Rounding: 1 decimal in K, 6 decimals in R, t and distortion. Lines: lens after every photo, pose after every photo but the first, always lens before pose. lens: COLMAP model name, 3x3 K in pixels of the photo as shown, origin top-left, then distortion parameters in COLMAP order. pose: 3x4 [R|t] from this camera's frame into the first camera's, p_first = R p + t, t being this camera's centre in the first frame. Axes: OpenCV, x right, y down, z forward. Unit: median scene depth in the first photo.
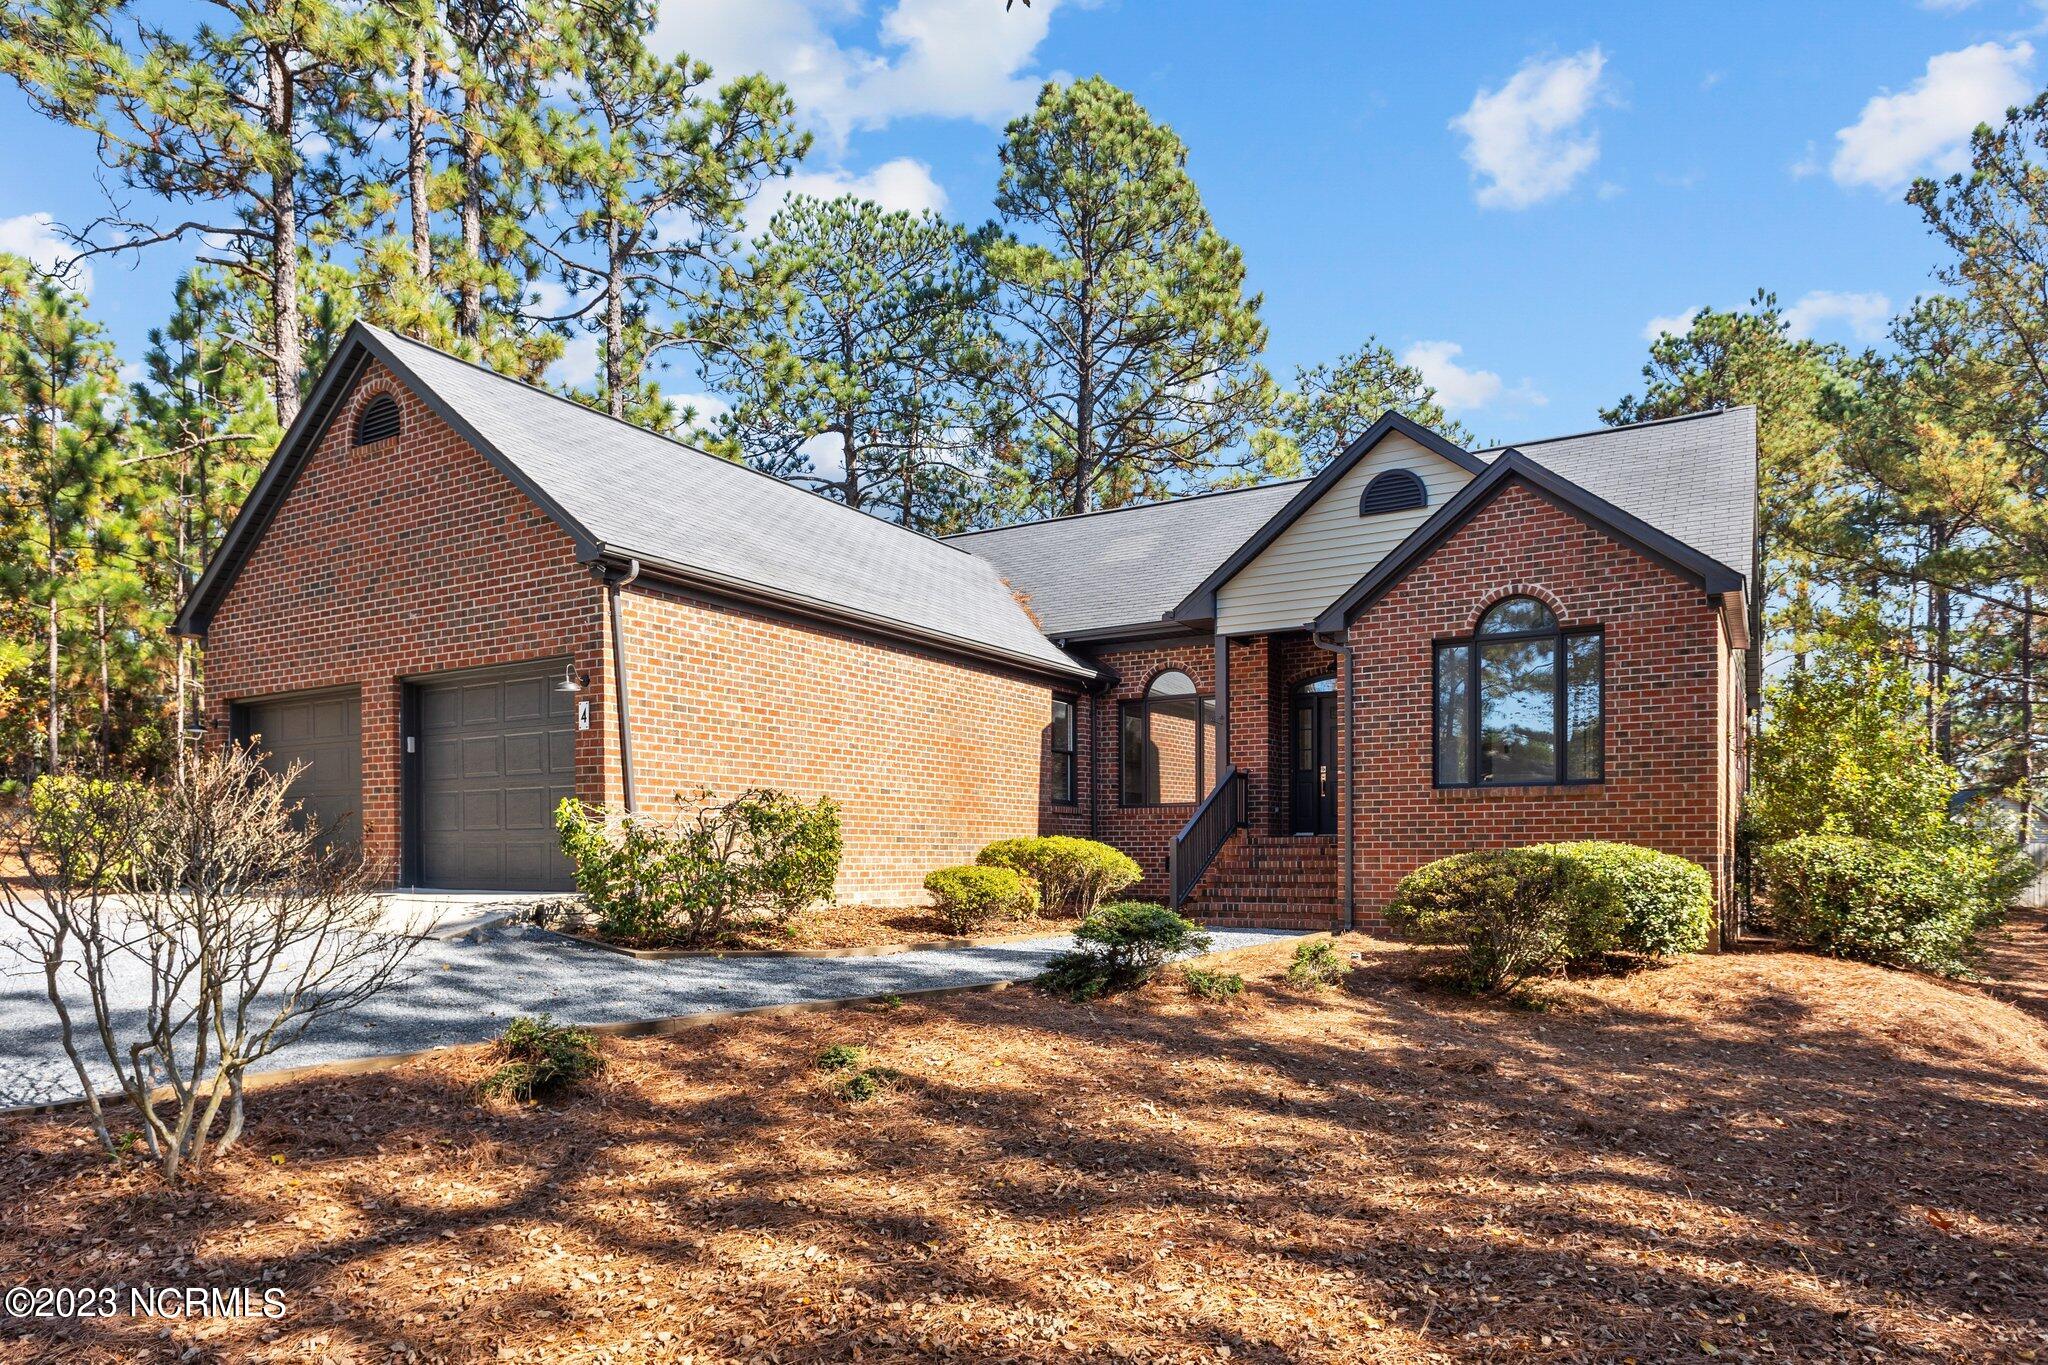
lens RADIAL K [[1310.8, 0, 1008.1], [0, 1310.8, 854.4], [0, 0, 1]] dist [-0.002452, 0.005438]
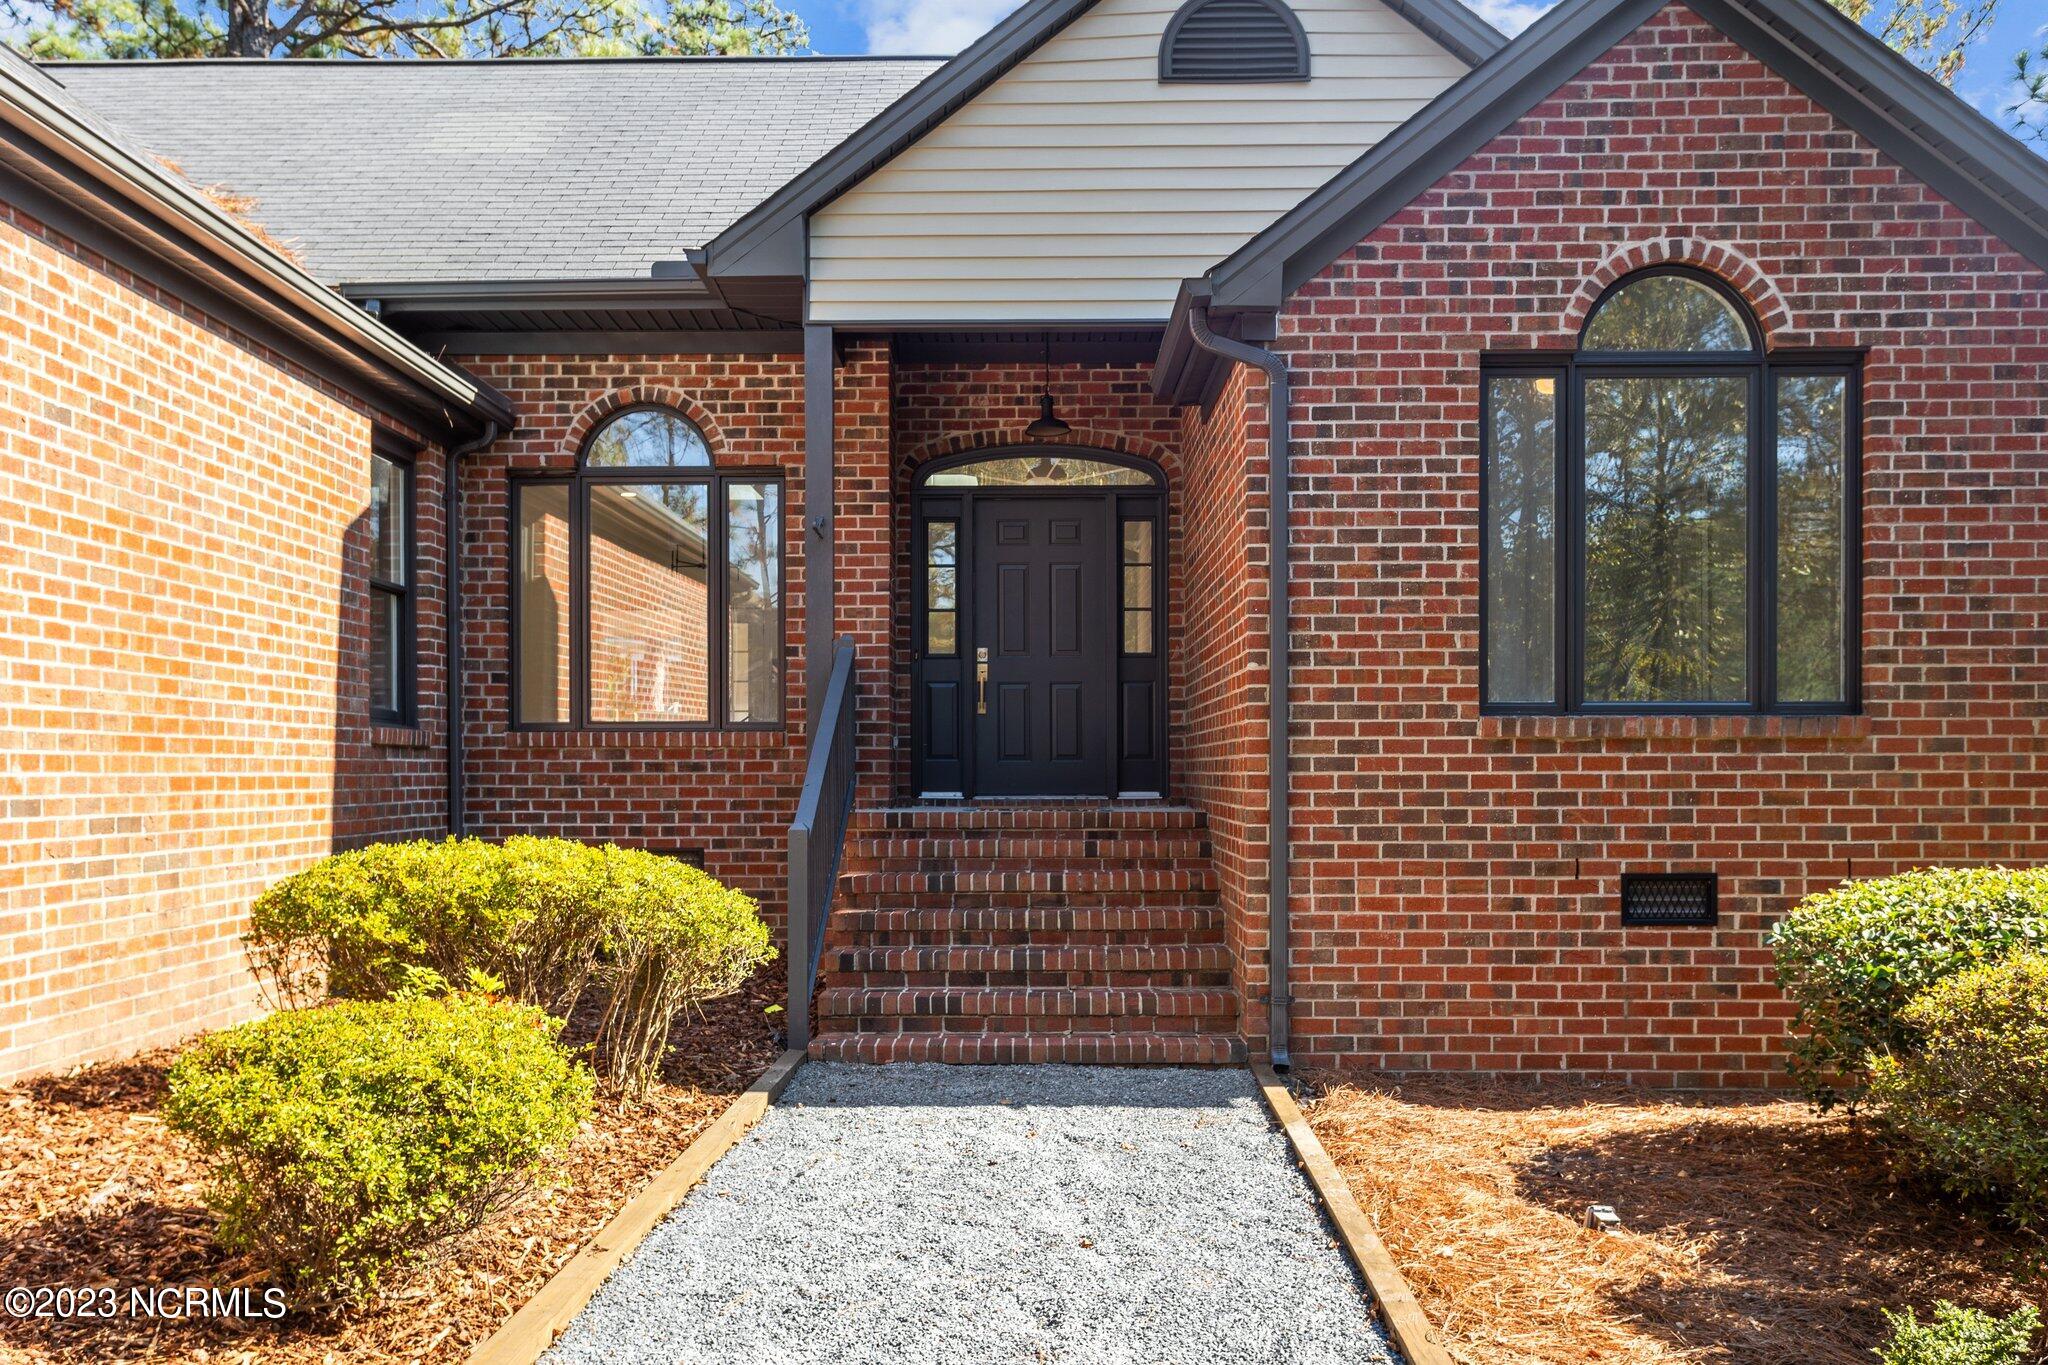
lens RADIAL K [[1761.3, 0, 1013.3], [0, 1761.3, 767.8], [0, 0, 1]] dist [-0.003033, 0.013163]
pose [[0.859590, 0.001965, 0.510981, -0.084301], [-0.003211, 0.999994, 0.001555, -0.033360], [-0.510975, -0.002978, 0.859590, 0.592663]]
